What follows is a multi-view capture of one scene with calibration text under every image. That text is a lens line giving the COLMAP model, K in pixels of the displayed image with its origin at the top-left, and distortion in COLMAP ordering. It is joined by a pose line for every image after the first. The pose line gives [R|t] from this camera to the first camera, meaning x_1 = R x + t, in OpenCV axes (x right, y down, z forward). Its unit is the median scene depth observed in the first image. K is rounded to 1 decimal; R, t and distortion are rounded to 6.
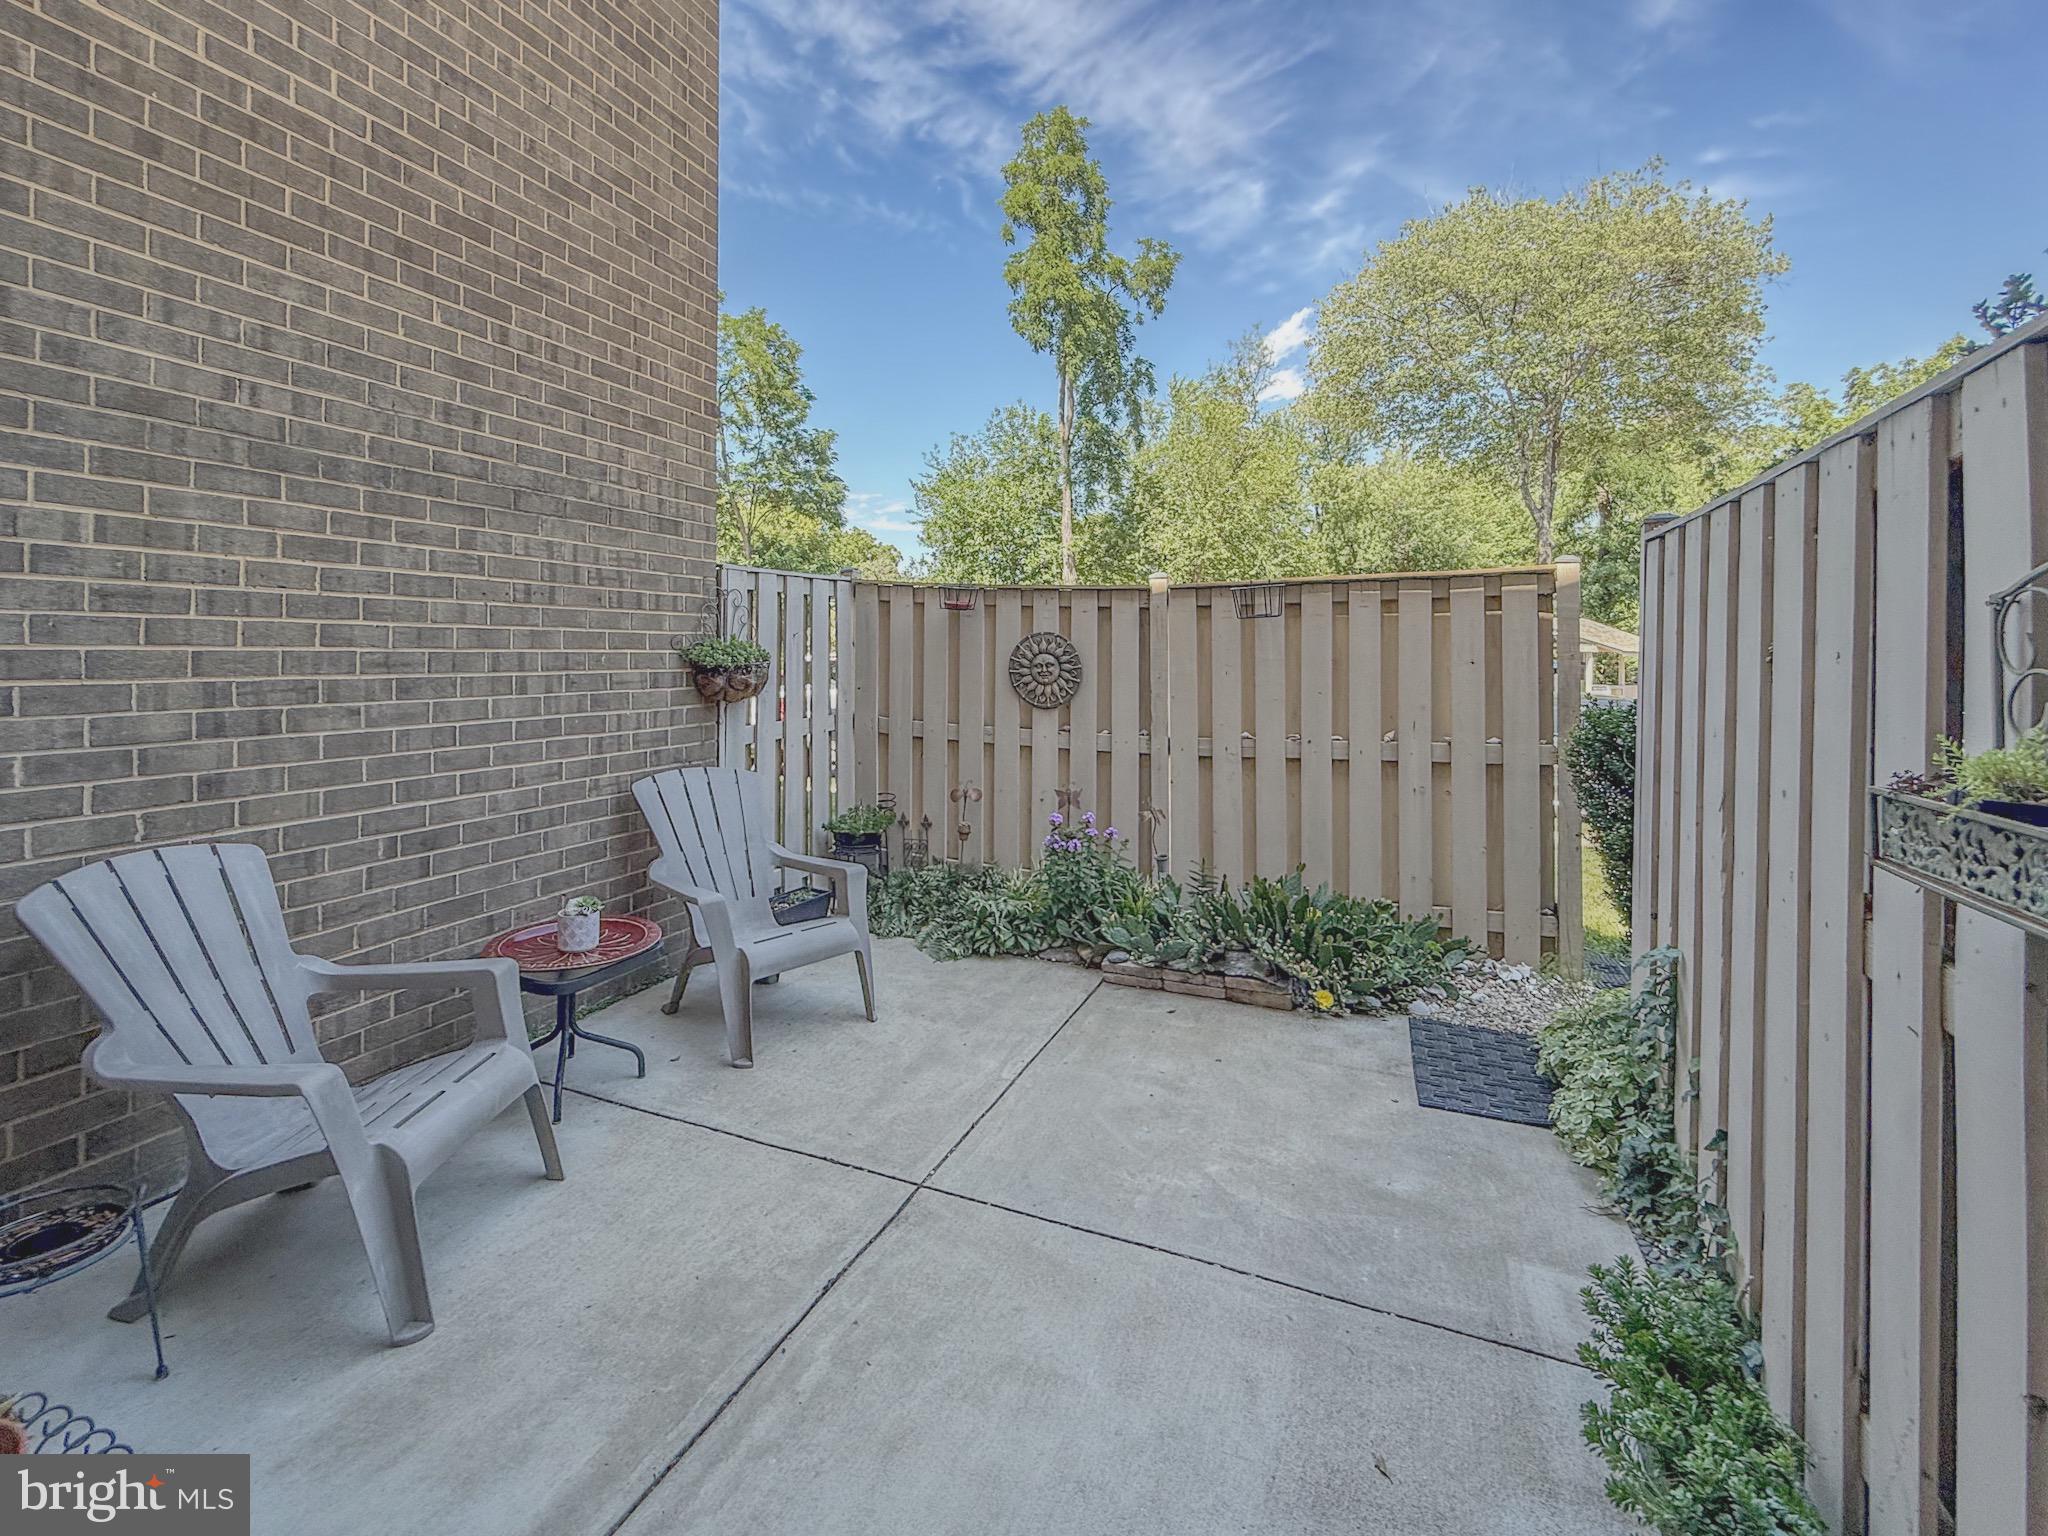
lens RADIAL K [[895.7, 0, 965.2], [0, 895.7, 629.9], [0, 0, 1]] dist [-0.005352, -0.000150]
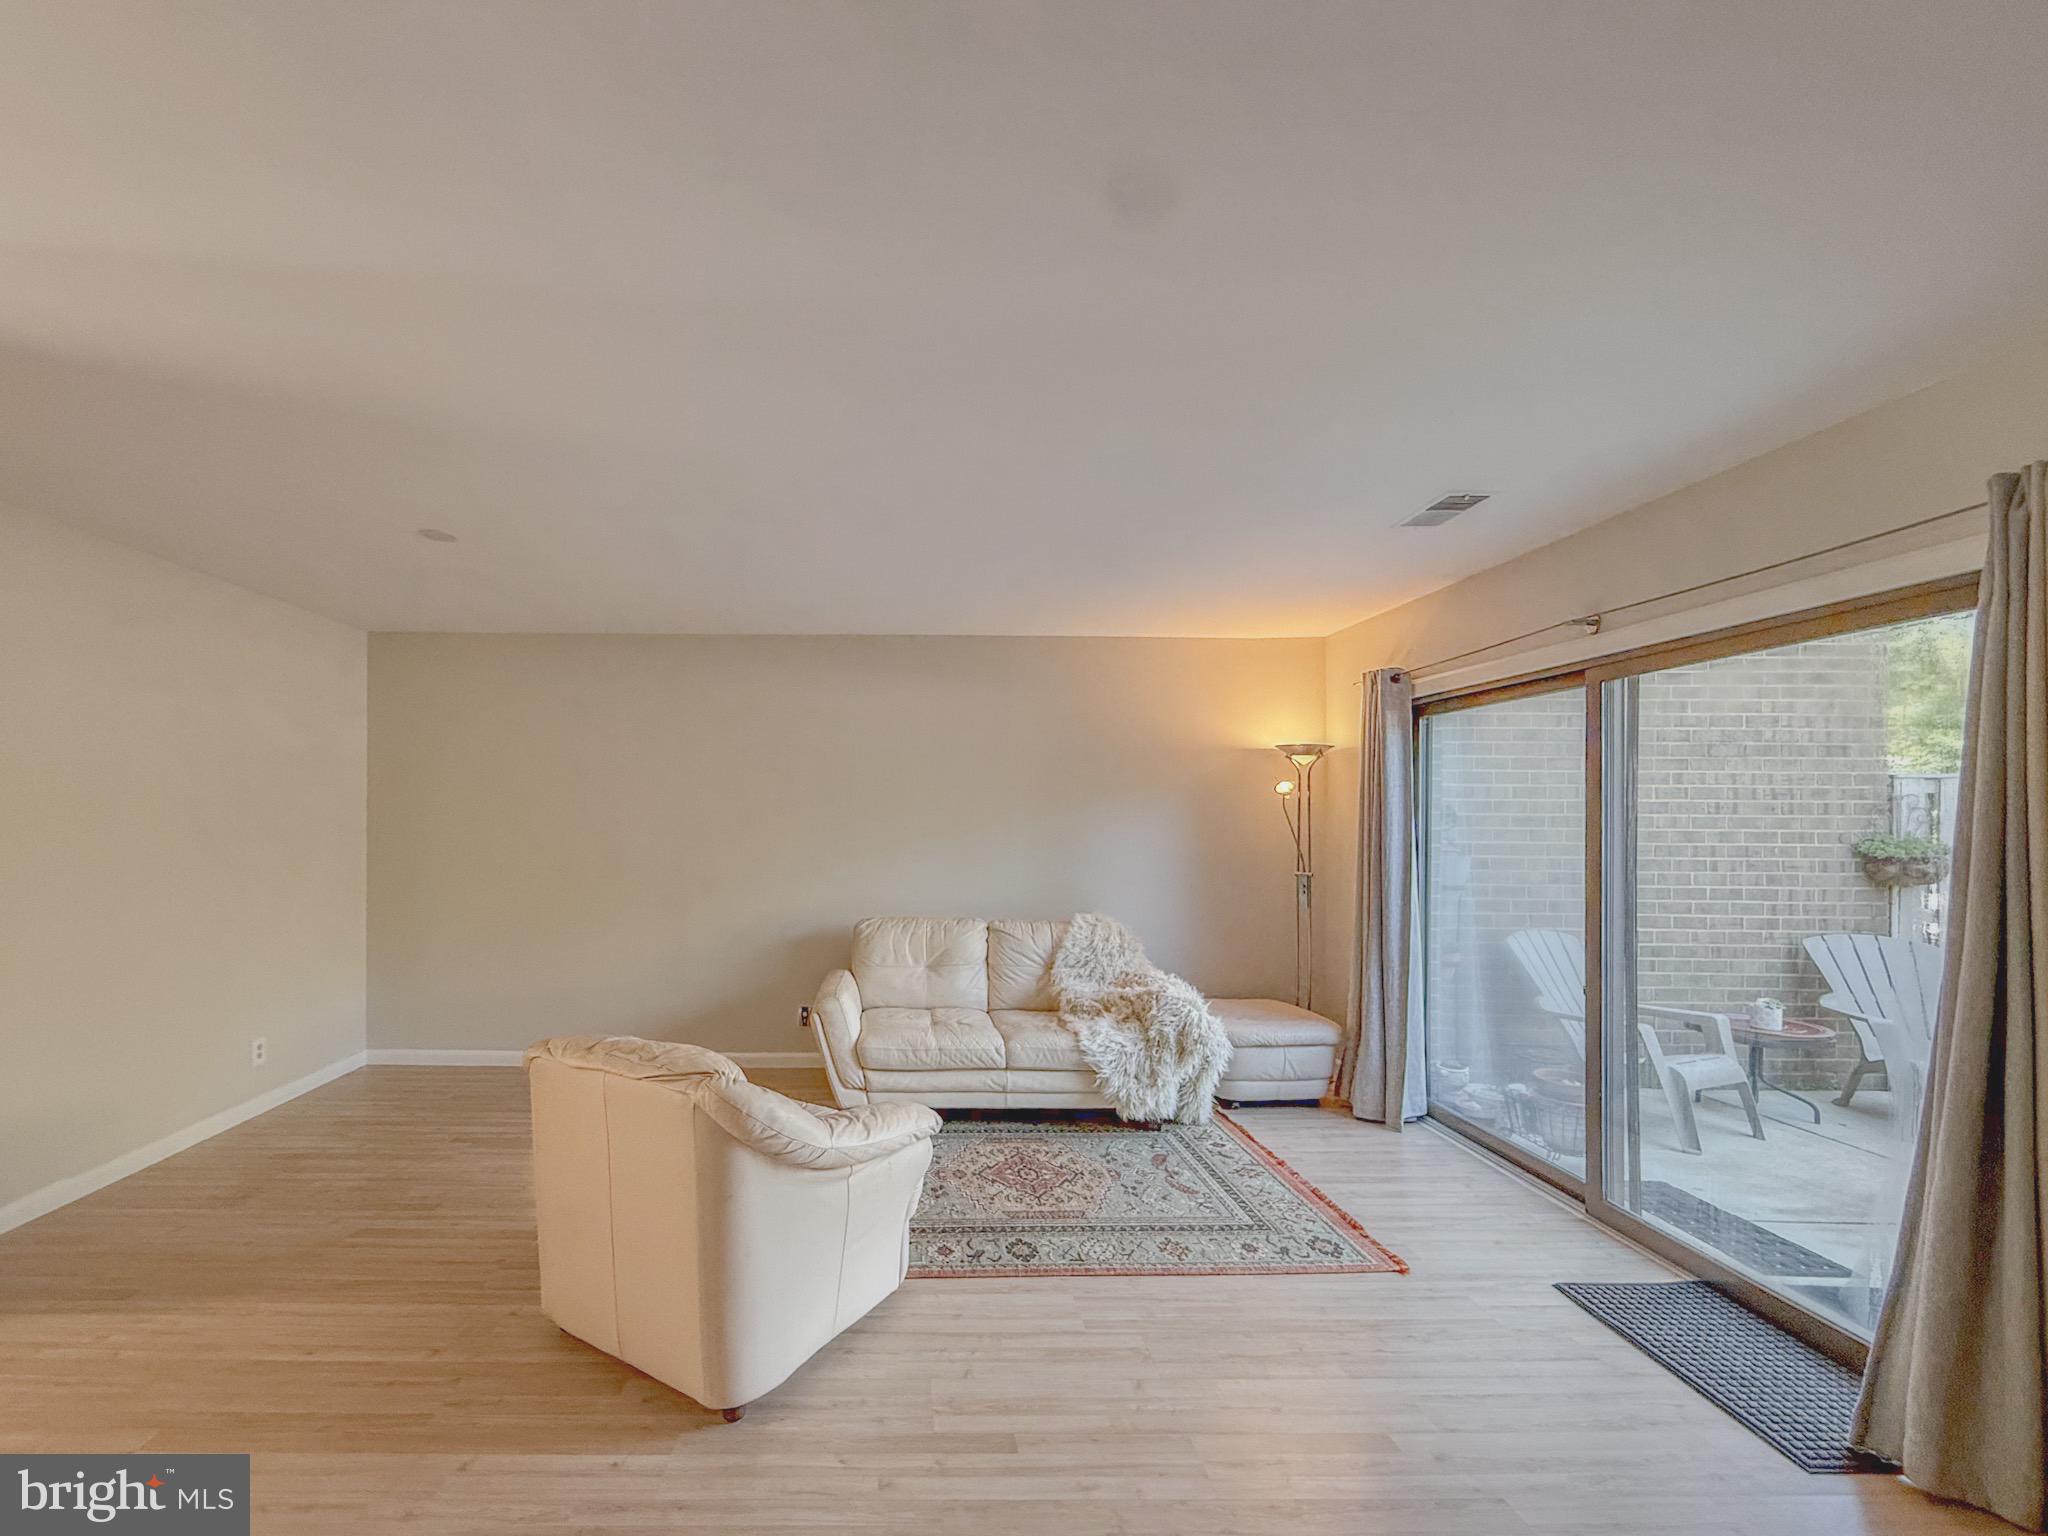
lens RADIAL K [[895.7, 0, 898.3], [0, 895.7, 829.8], [0, 0, 1]] dist [-0.005352, -0.000150]
pose [[0.440081, 0.004878, -0.897945, 0.286064], [0.016536, 0.999772, 0.013535, -0.047059], [0.897806, -0.020805, 0.439900, -0.983841]]
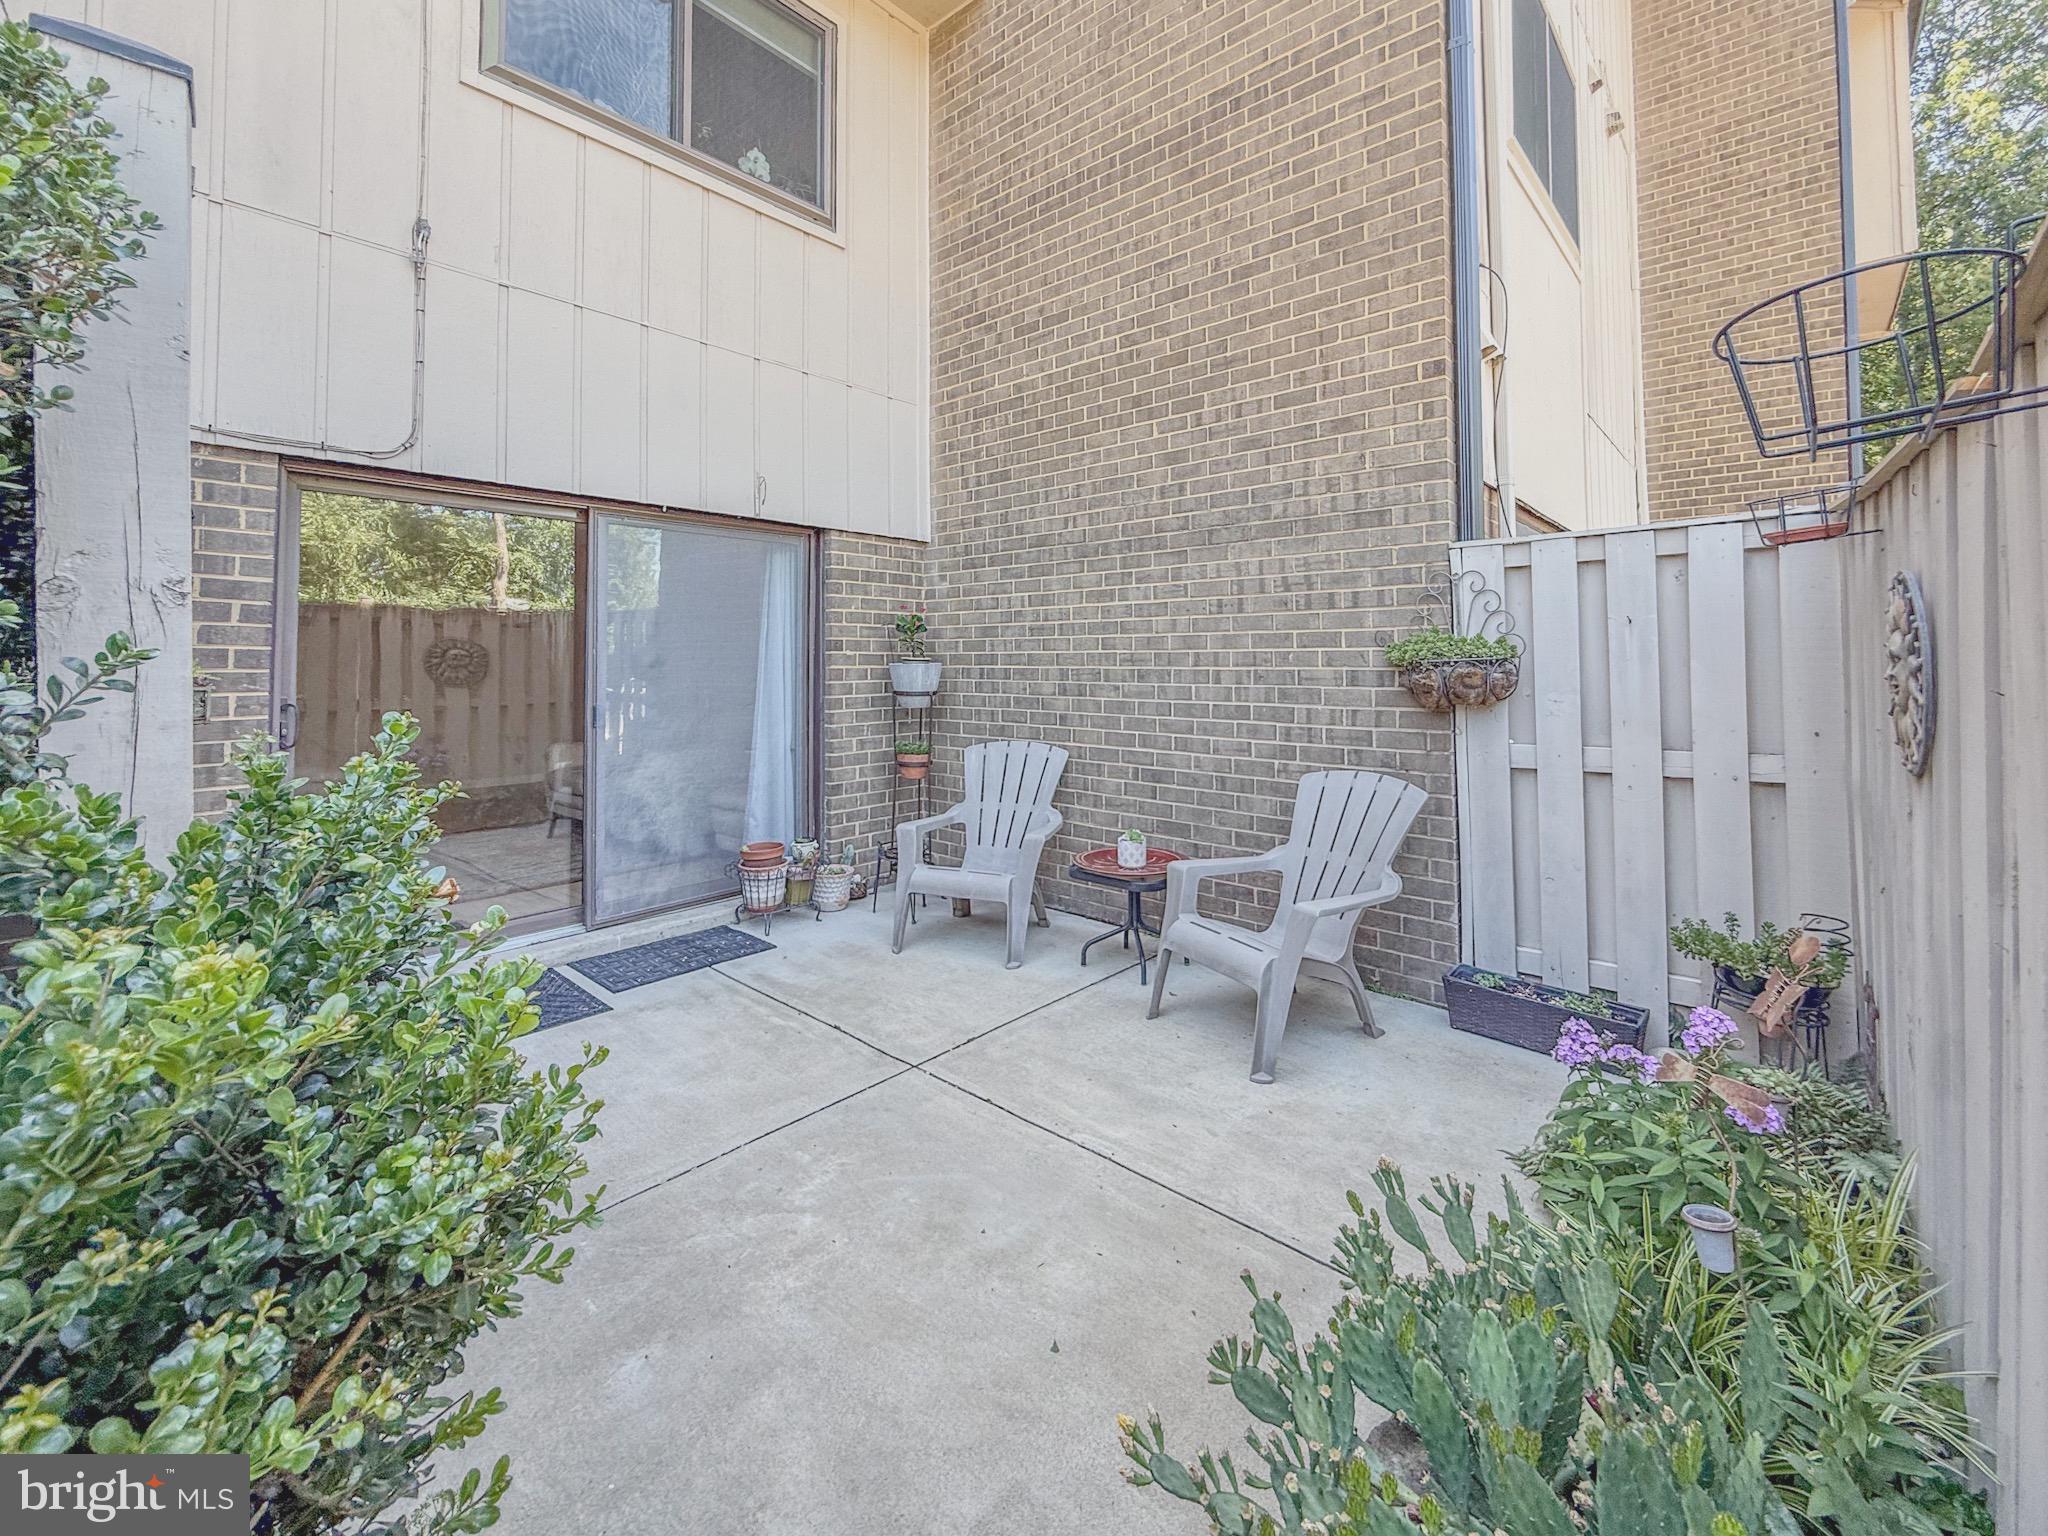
lens RADIAL K [[895.7, 0, 1084.8], [0, 895.7, 648.9], [0, 0, 1]] dist [-0.005352, -0.000150]
pose [[-0.264376, -0.030311, -0.963943, 0.798975], [0.016895, 0.999207, -0.036054, 0.063318], [0.964272, -0.025818, -0.263654, 1.133220]]
